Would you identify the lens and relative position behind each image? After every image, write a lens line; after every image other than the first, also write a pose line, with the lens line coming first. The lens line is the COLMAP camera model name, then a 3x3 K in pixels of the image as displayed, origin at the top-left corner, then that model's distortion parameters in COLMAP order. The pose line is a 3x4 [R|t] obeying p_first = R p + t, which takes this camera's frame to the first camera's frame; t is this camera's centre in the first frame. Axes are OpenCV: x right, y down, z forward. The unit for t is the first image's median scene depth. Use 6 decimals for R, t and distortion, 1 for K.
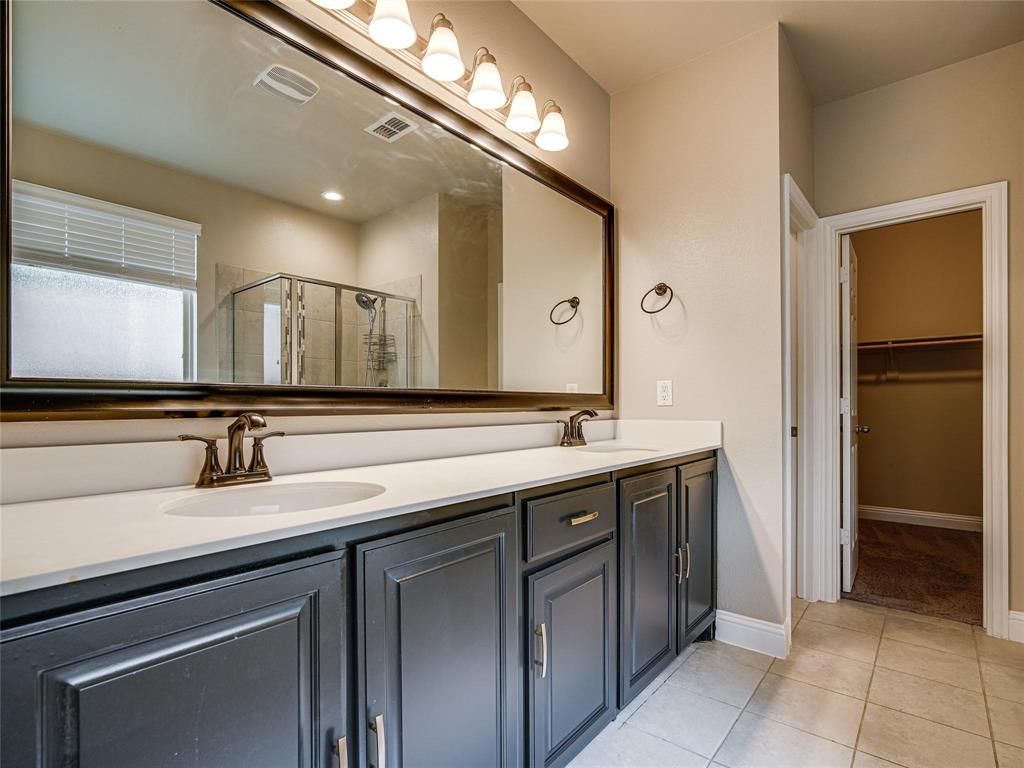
lens RADIAL K [[507.0, 0, 512.8], [0, 507.0, 407.2], [0, 0, 1]] dist [-0.010970, 0.001260]
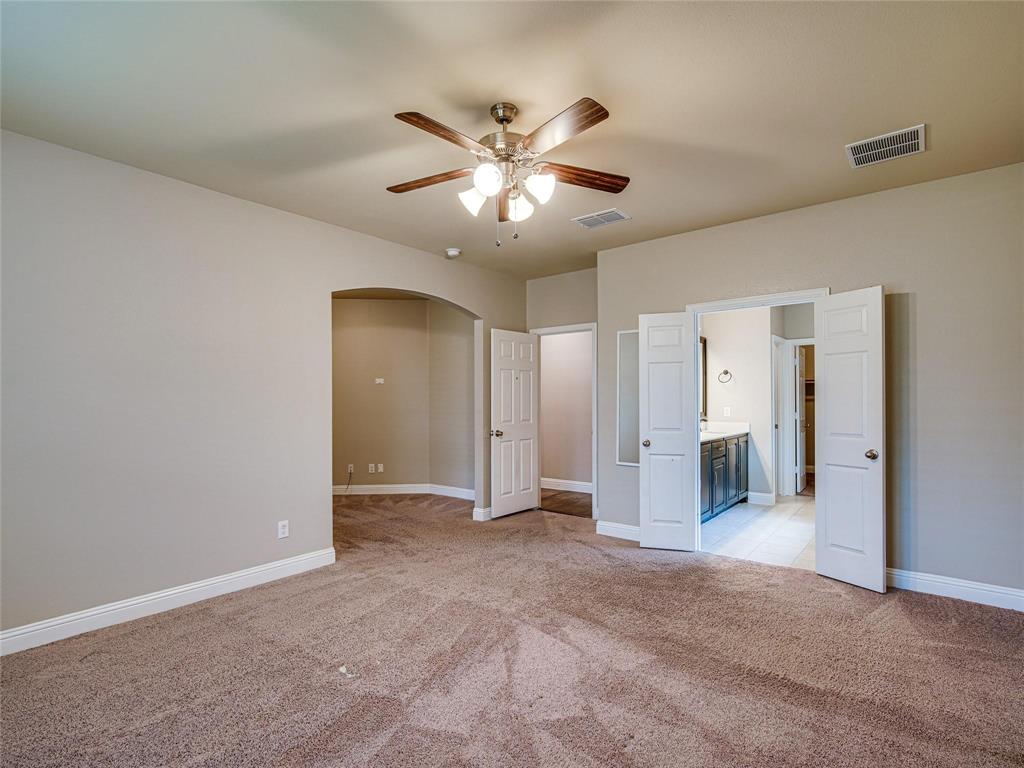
lens RADIAL K [[507.9, 0, 511.1], [0, 507.9, 400.5], [0, 0, 1]] dist [-0.012265, 0.002502]
pose [[0.999925, -0.001157, 0.012200, -0.910878], [0.001223, 0.999985, -0.005418, -0.079012], [-0.012193, 0.005432, 0.999911, -1.724040]]
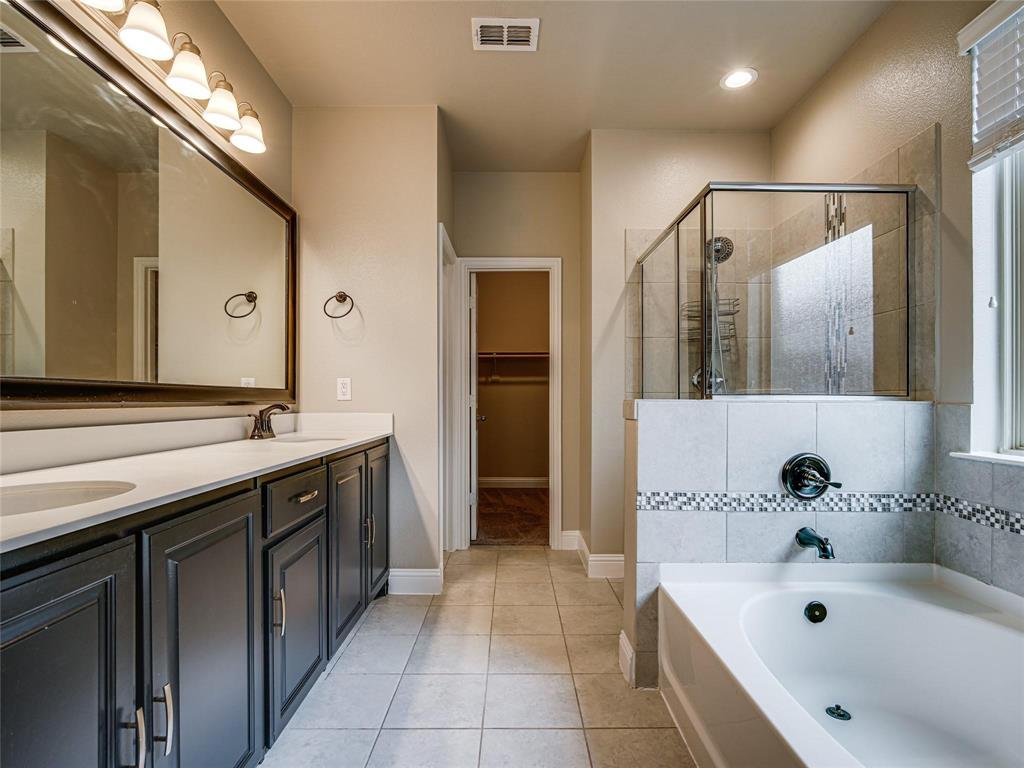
lens RADIAL K [[507.9, 0, 511.1], [0, 507.9, 400.5], [0, 0, 1]] dist [-0.012265, 0.002502]
pose [[0.768161, 0.002806, 0.640250, -0.148583], [-0.001096, 0.999995, -0.003067, 0.000754], [-0.640255, 0.001654, 0.768160, -0.117233]]
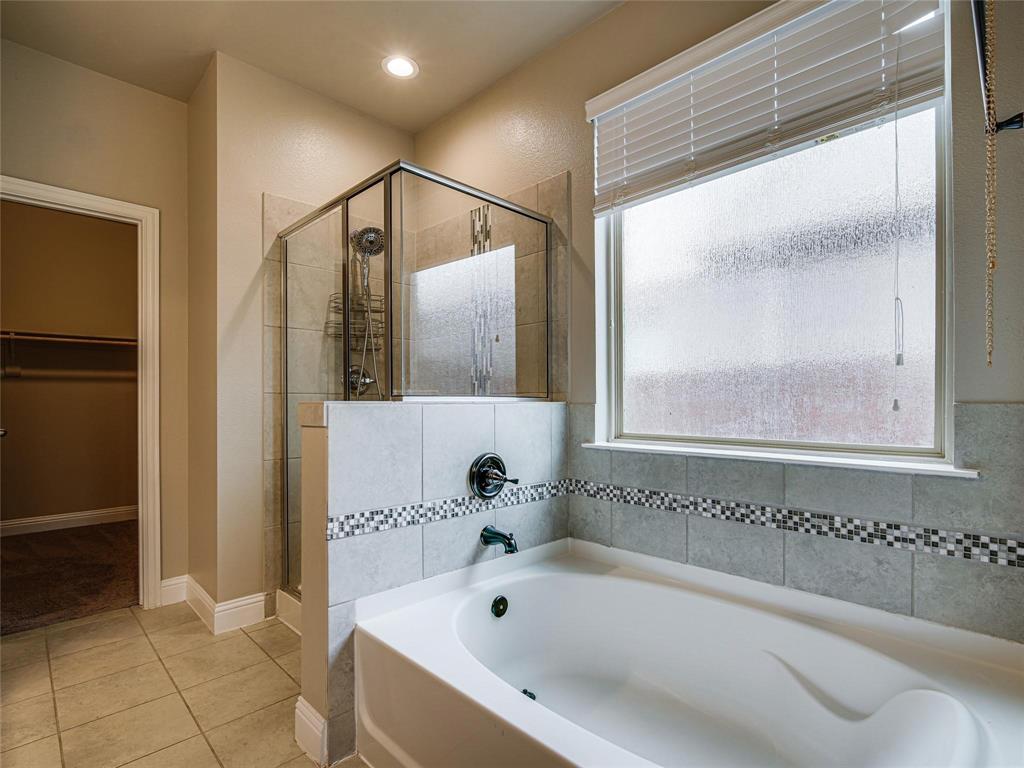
lens RADIAL K [[507.9, 0, 511.1], [0, 507.9, 400.5], [0, 0, 1]] dist [-0.012265, 0.002502]
pose [[0.093042, 0.003415, 0.995656, -0.093694], [0.006736, 0.999969, -0.004060, -0.000775], [-0.995639, 0.007084, 0.093017, 0.082687]]
